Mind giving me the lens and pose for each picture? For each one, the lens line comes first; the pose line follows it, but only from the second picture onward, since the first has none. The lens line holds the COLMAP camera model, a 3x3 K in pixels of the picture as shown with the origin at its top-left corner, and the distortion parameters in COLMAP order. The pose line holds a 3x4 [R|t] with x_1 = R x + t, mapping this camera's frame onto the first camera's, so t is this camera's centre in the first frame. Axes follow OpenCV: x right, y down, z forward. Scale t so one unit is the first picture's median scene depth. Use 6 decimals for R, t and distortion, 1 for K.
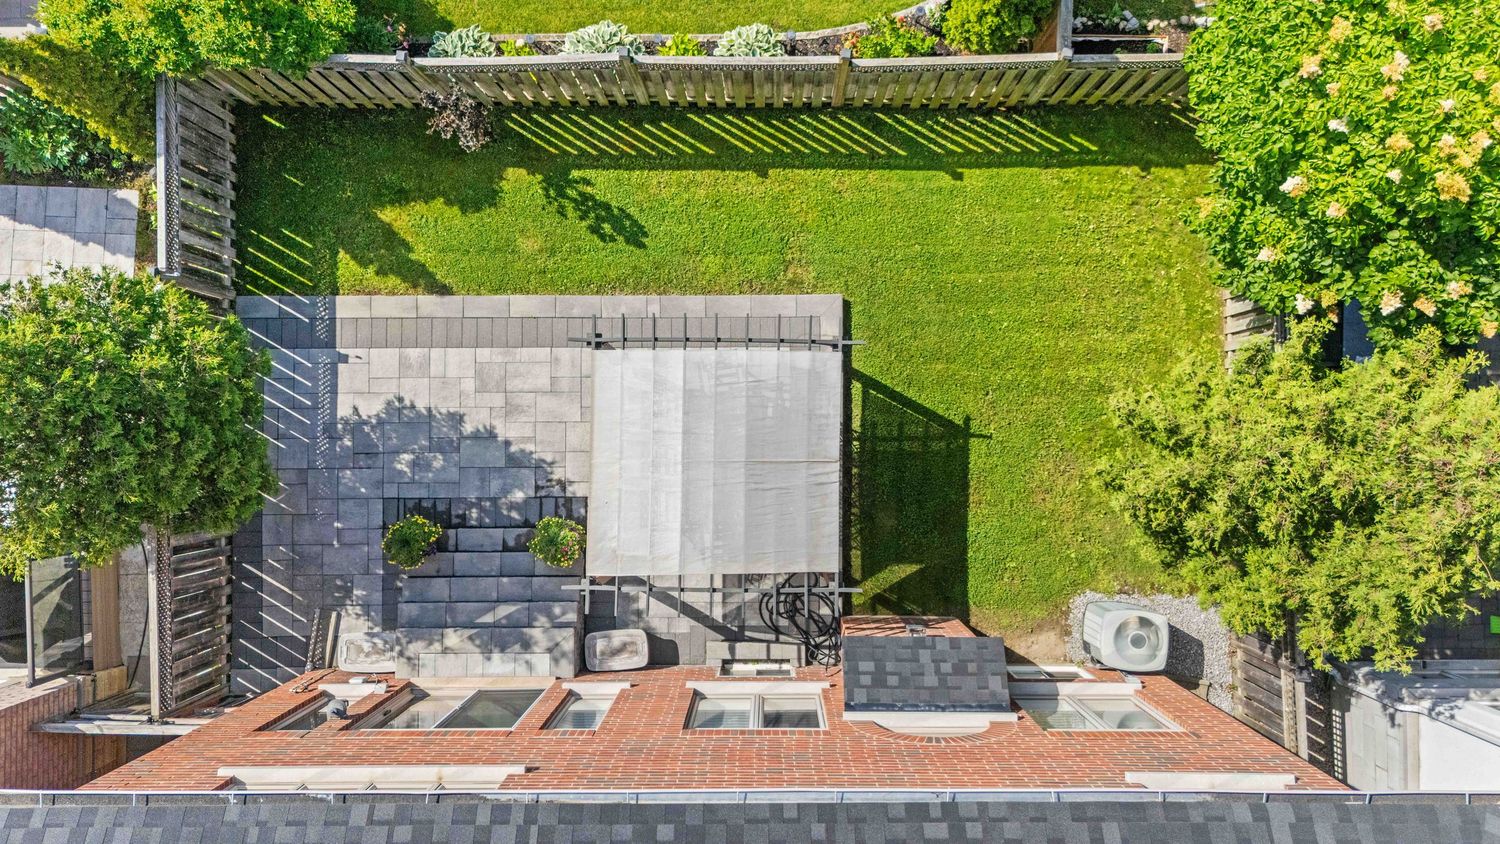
lens RADIAL K [[1102.1, 0, 753.4], [0, 1102.1, 420.5], [0, 0, 1]] dist [0.040621, -0.044877]
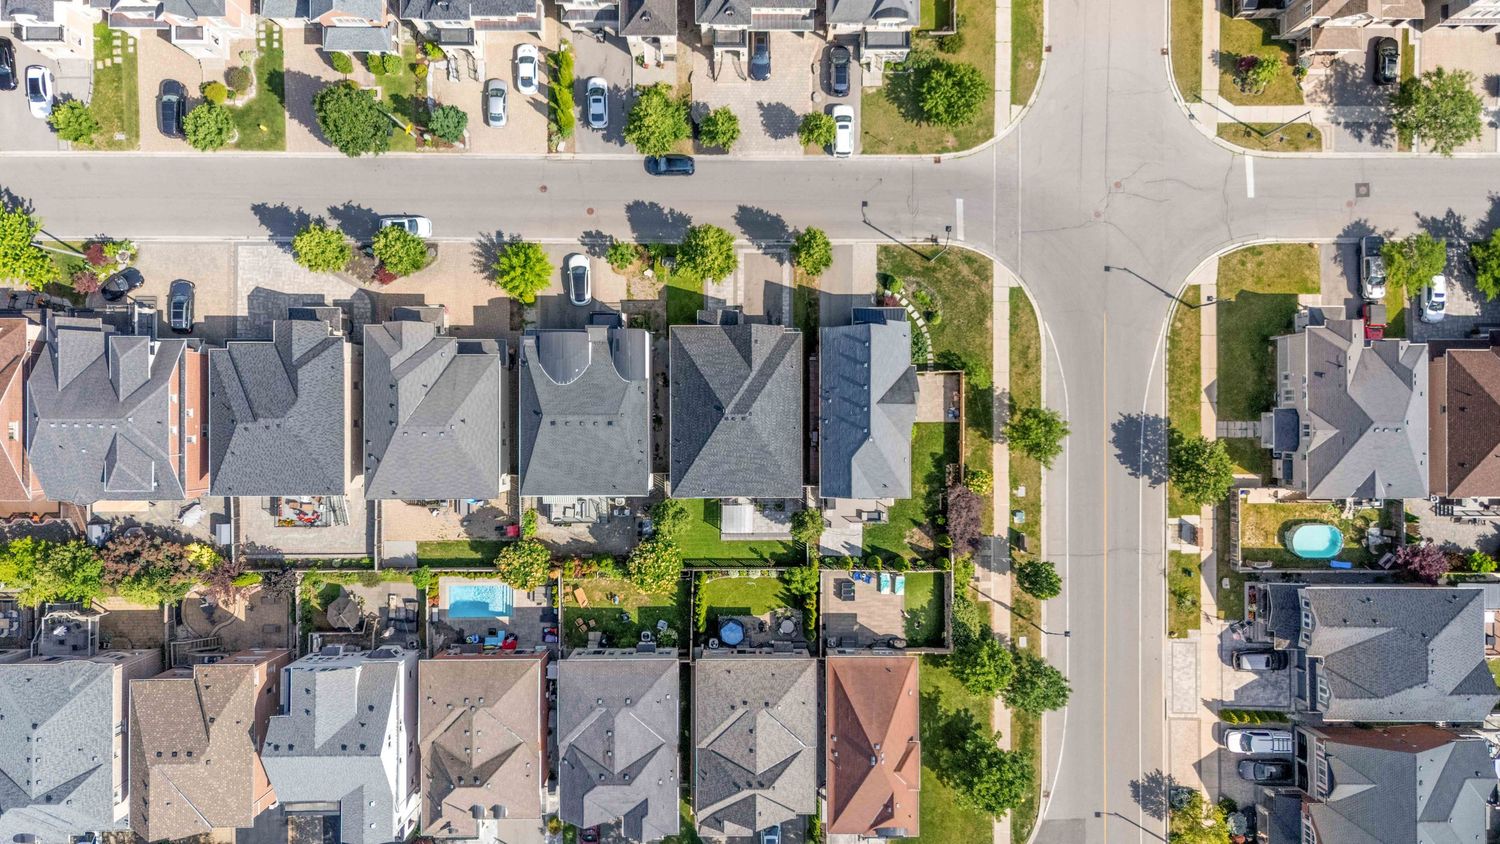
lens RADIAL K [[1102.1, 0, 752.1], [0, 1102.1, 424.6], [0, 0, 1]] dist [0.040621, -0.044877]
pose [[-0.999987, 0.001580, 0.004763, -0.154785], [-0.001479, -0.999776, 0.021133, 0.480713], [0.004795, 0.021126, 0.999765, -6.128676]]
